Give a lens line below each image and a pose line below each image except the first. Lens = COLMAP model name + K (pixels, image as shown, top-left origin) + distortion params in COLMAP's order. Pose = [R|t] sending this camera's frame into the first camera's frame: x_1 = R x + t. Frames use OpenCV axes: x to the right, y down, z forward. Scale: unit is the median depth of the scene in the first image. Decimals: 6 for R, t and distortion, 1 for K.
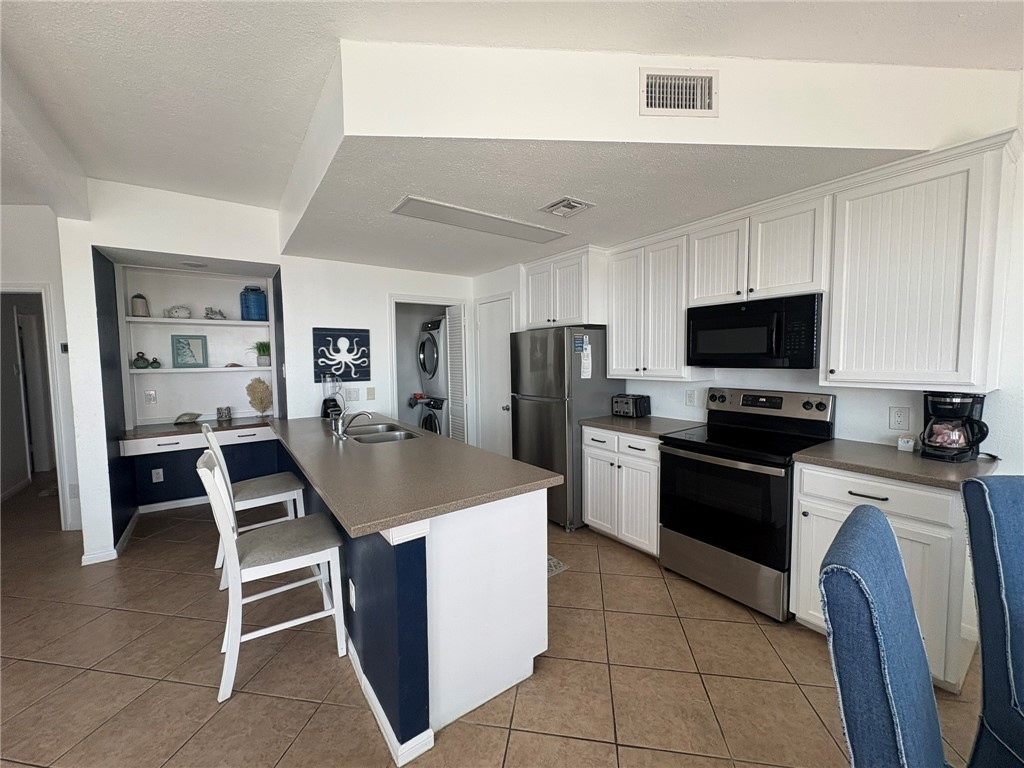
lens RADIAL K [[408.0, 0, 510.8], [0, 408.0, 384.4], [0, 0, 1]] dist [-0.000054, 0.000351]
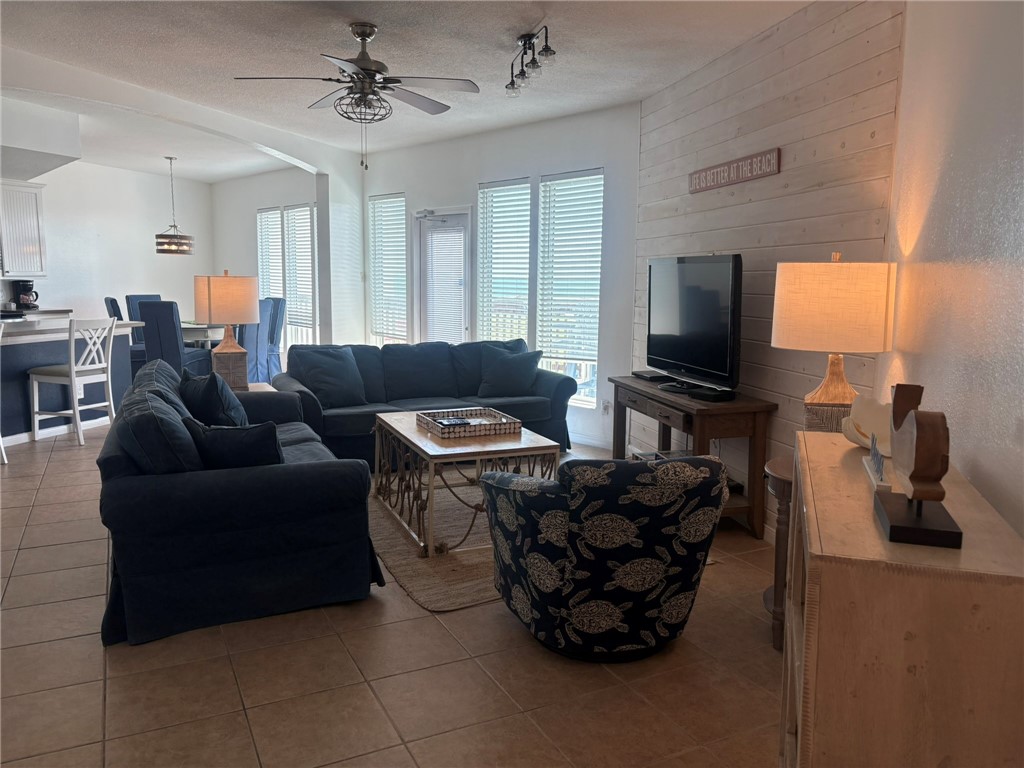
lens RADIAL K [[776.8, 0, 508.4], [0, 776.8, 381.8], [0, 0, 1]] dist [0.048980, -0.056402]
pose [[-0.588408, -0.109499, 0.801115, -2.649368], [0.044360, 0.984924, 0.167204, -0.023848], [-0.807346, 0.133922, -0.574680, 0.883864]]
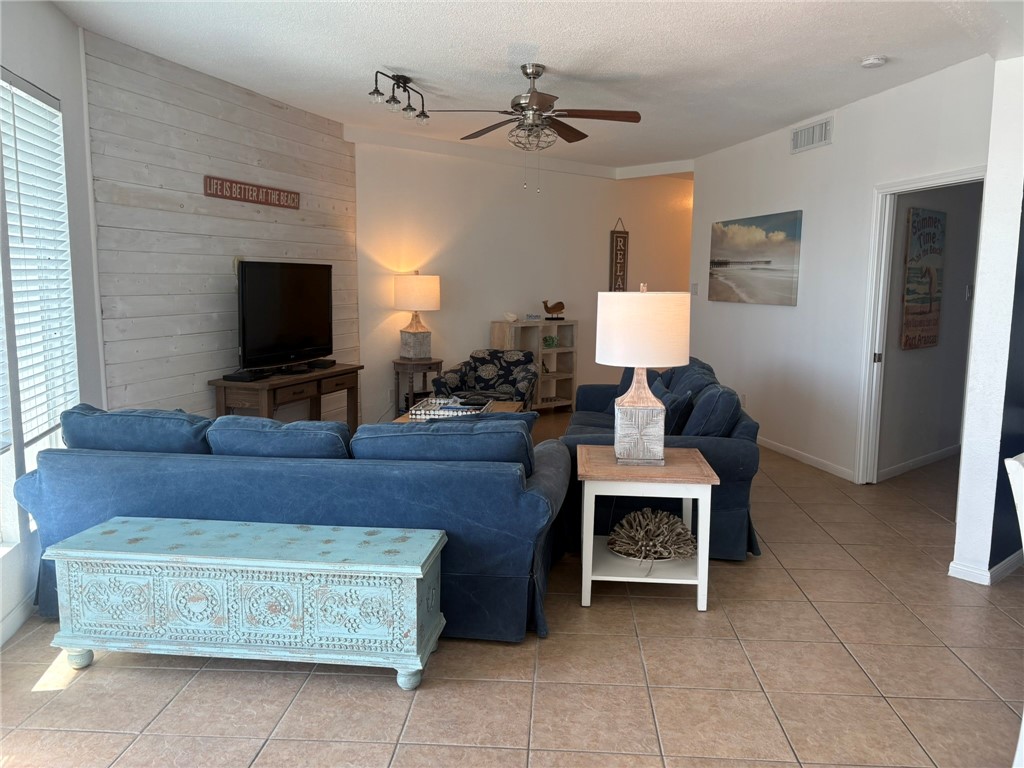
lens RADIAL K [[776.8, 0, 522.6], [0, 776.8, 384.9], [0, 0, 1]] dist [0.048980, -0.056402]
pose [[0.111772, 0.139372, -0.983912, 0.124012], [-0.076172, 0.988405, 0.131355, 0.004156], [0.990810, 0.060265, 0.121092, 0.092543]]
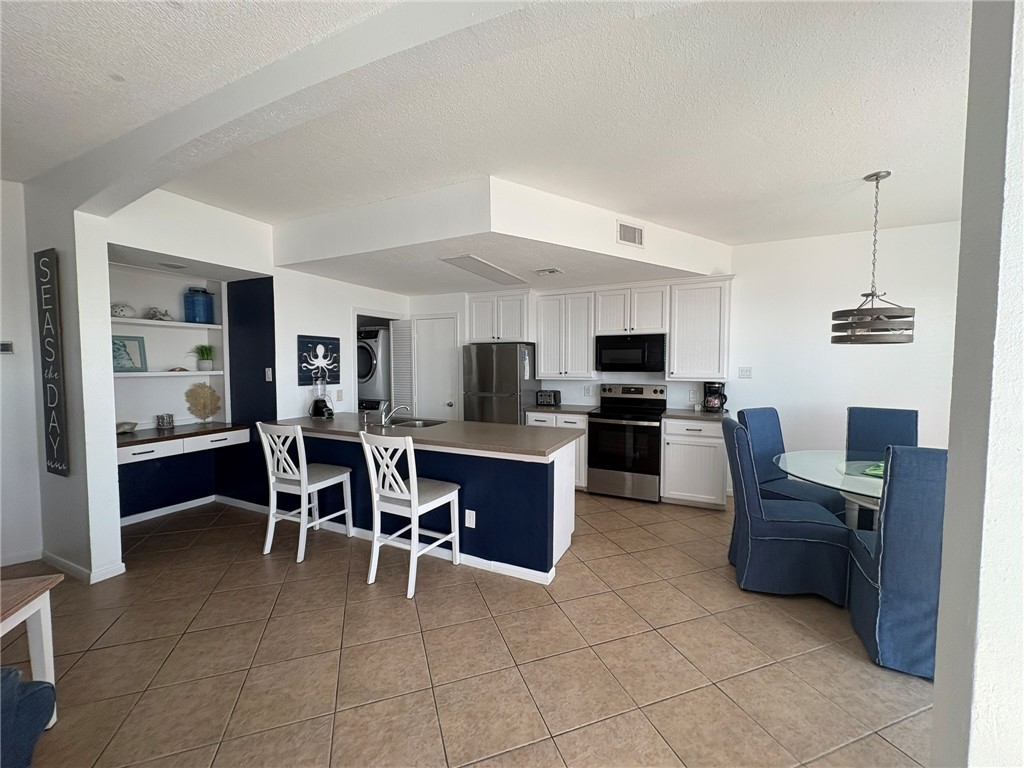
lens RADIAL K [[408.0, 0, 511.1], [0, 408.0, 385.7], [0, 0, 1]] dist [-0.000054, 0.000351]
pose [[0.875200, -0.014898, 0.483532, -0.594792], [0.022451, 0.999700, -0.009836, 0.021925], [-0.483241, 0.019464, 0.875271, -0.253657]]
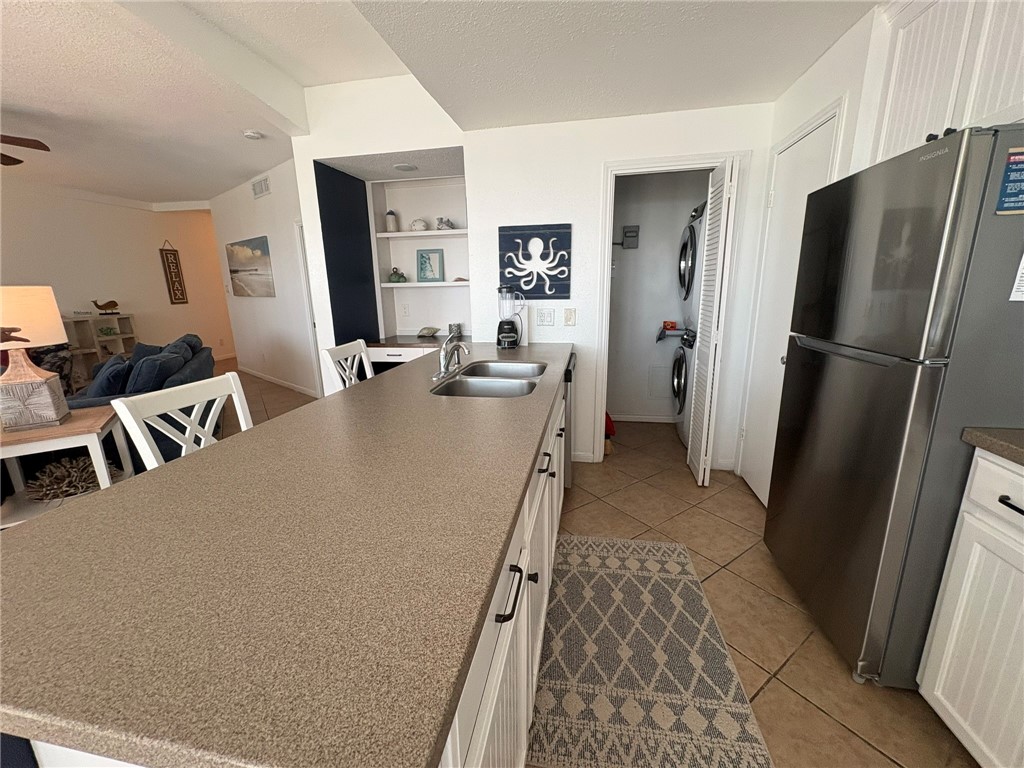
lens RADIAL K [[408.0, 0, 511.6], [0, 408.0, 383.4], [0, 0, 1]] dist [-0.000054, 0.000351]
pose [[0.688849, 0.166168, -0.705603, 0.147465], [-0.036821, 0.980137, 0.194873, 0.000179], [0.723969, -0.108257, 0.681285, 0.527280]]
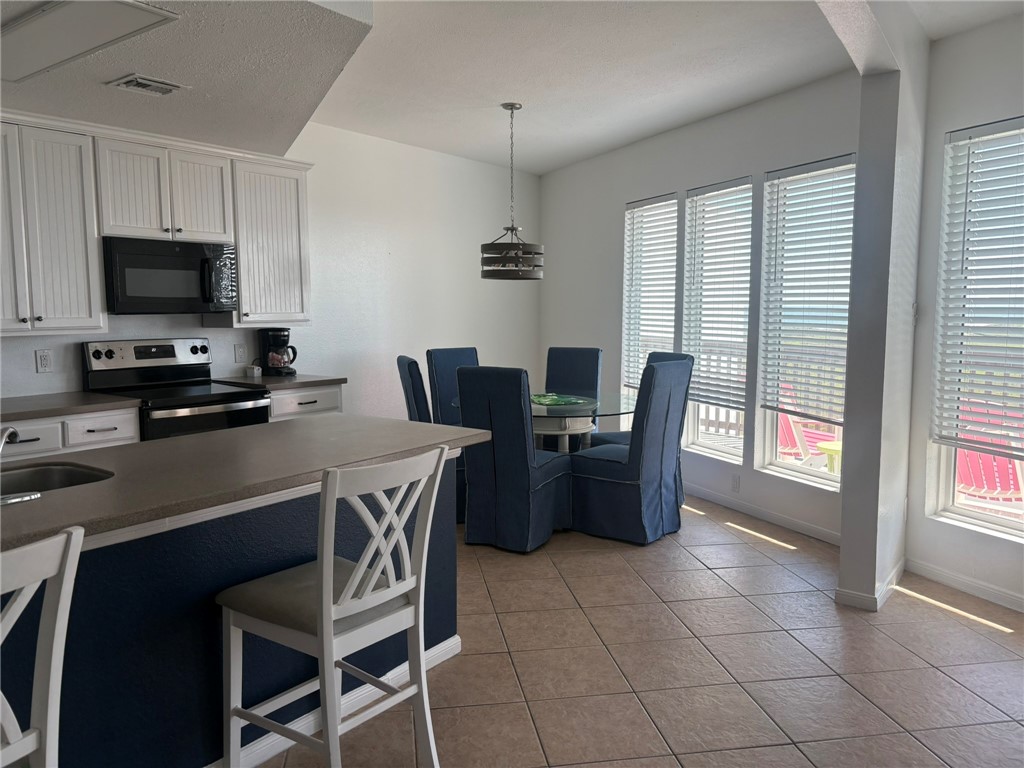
lens RADIAL K [[776.8, 0, 513.4], [0, 776.8, 391.7], [0, 0, 1]] dist [0.048980, -0.056402]
pose [[-0.317403, -0.096037, 0.943415, -1.071159], [0.066170, 0.990191, 0.123061, -0.025776], [-0.945979, 0.101485, -0.307935, 0.666420]]
